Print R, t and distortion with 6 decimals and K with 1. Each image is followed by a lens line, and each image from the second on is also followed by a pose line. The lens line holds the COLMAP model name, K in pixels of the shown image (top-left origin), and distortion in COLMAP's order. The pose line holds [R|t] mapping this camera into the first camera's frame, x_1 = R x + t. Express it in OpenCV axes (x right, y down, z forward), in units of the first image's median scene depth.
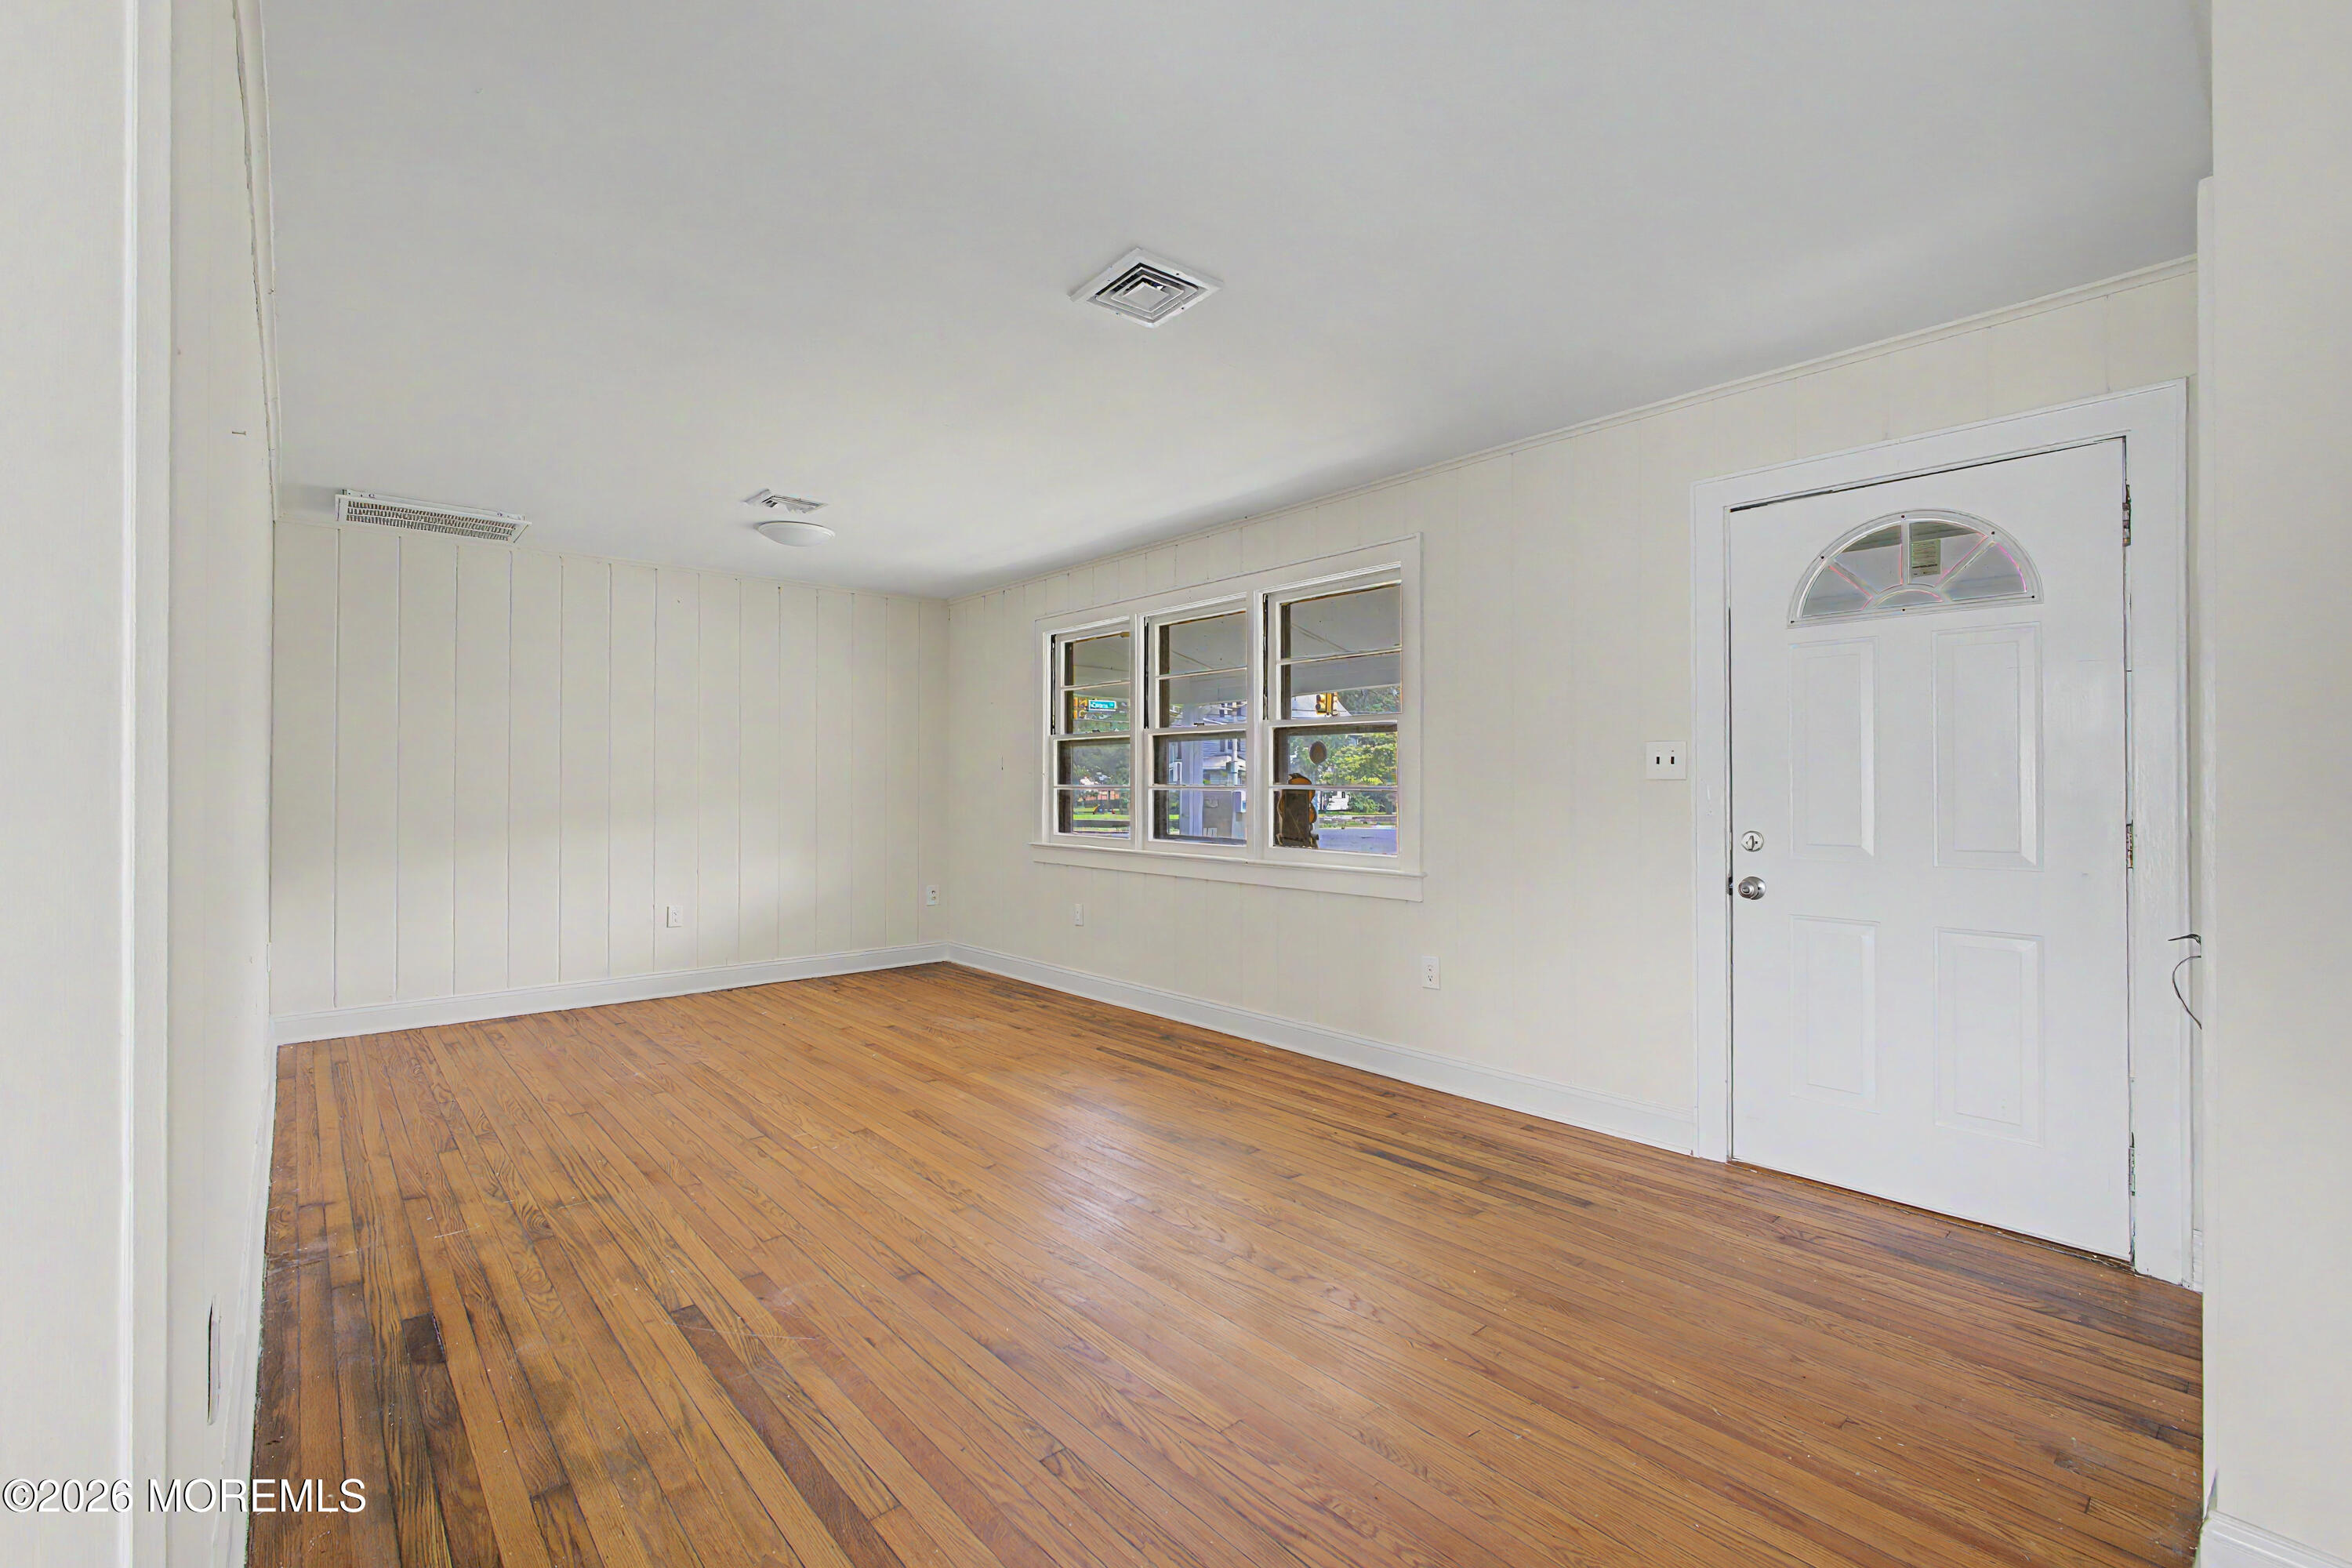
lens RADIAL K [[1014.0, 0, 1168.6], [0, 1014.0, 781.6], [0, 0, 1]] dist [-0.010909, 0.002171]
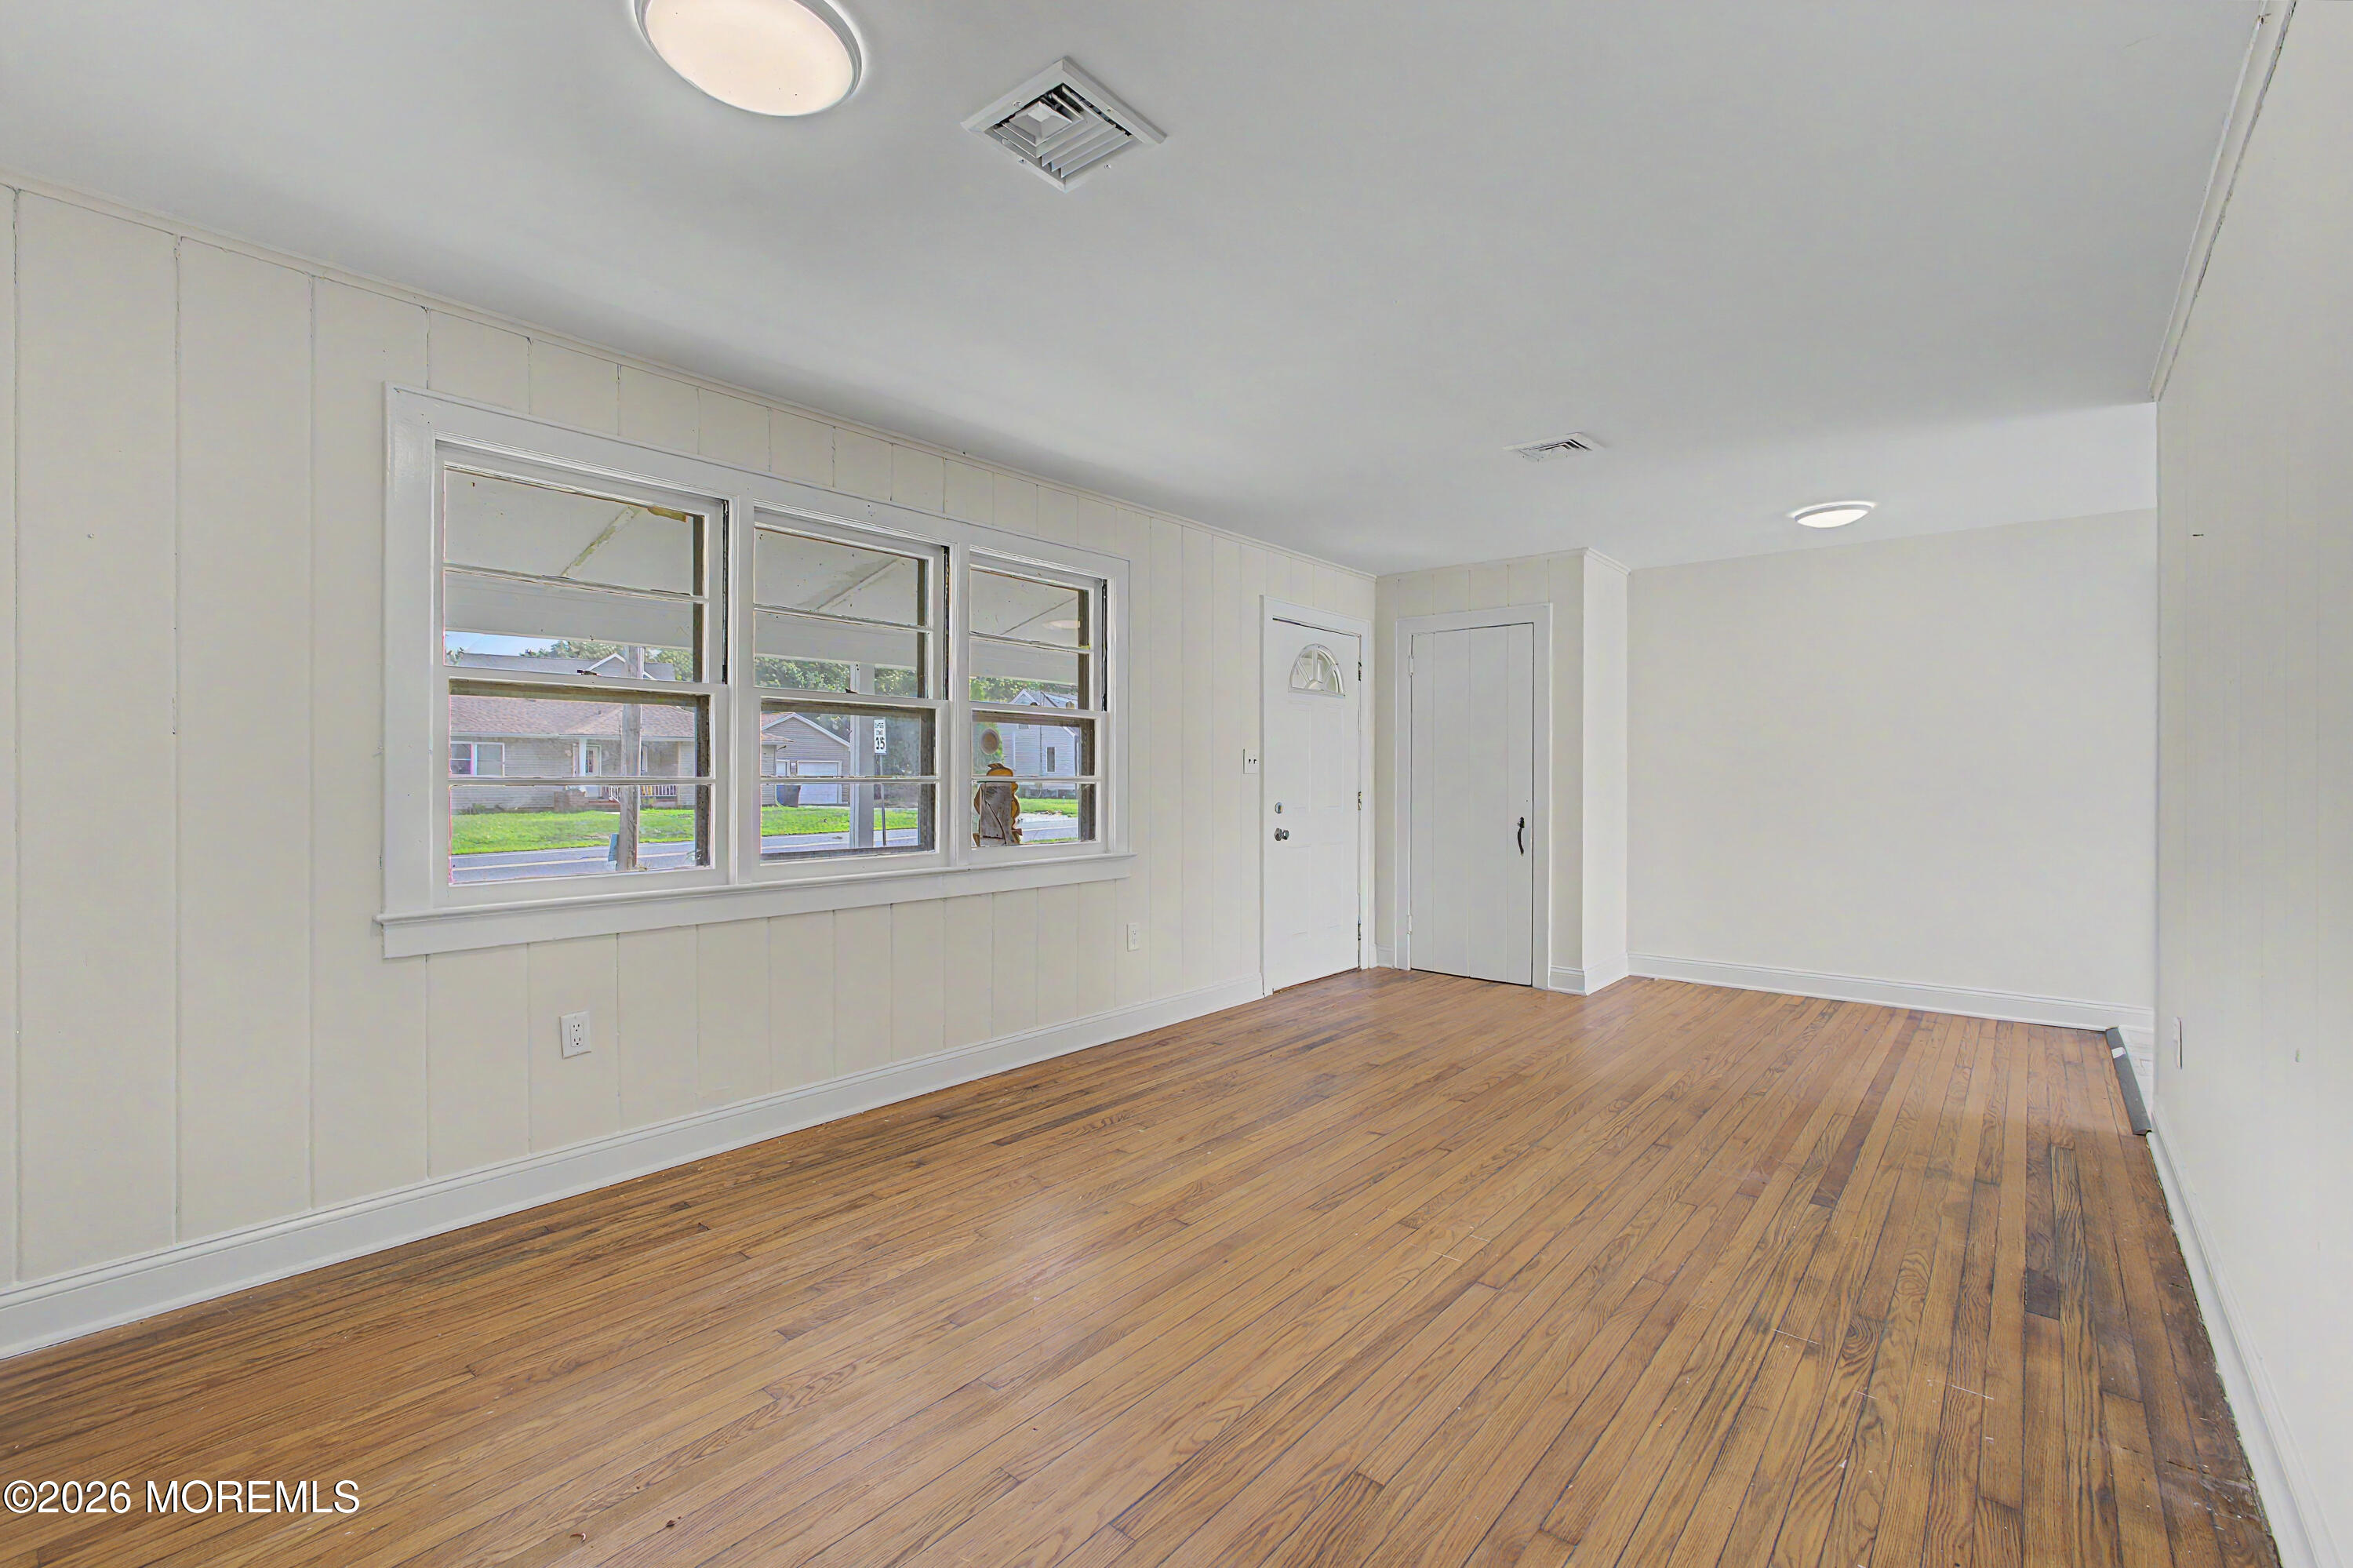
lens RADIAL K [[1014.5, 0, 1167.0], [0, 1014.5, 775.5], [0, 0, 1]] dist [-0.010909, 0.002171]
pose [[-0.144059, 0.005636, 0.989553, -1.407737], [-0.000429, 0.999983, -0.005758, 0.013336], [-0.989569, -0.001254, -0.144054, 1.751417]]
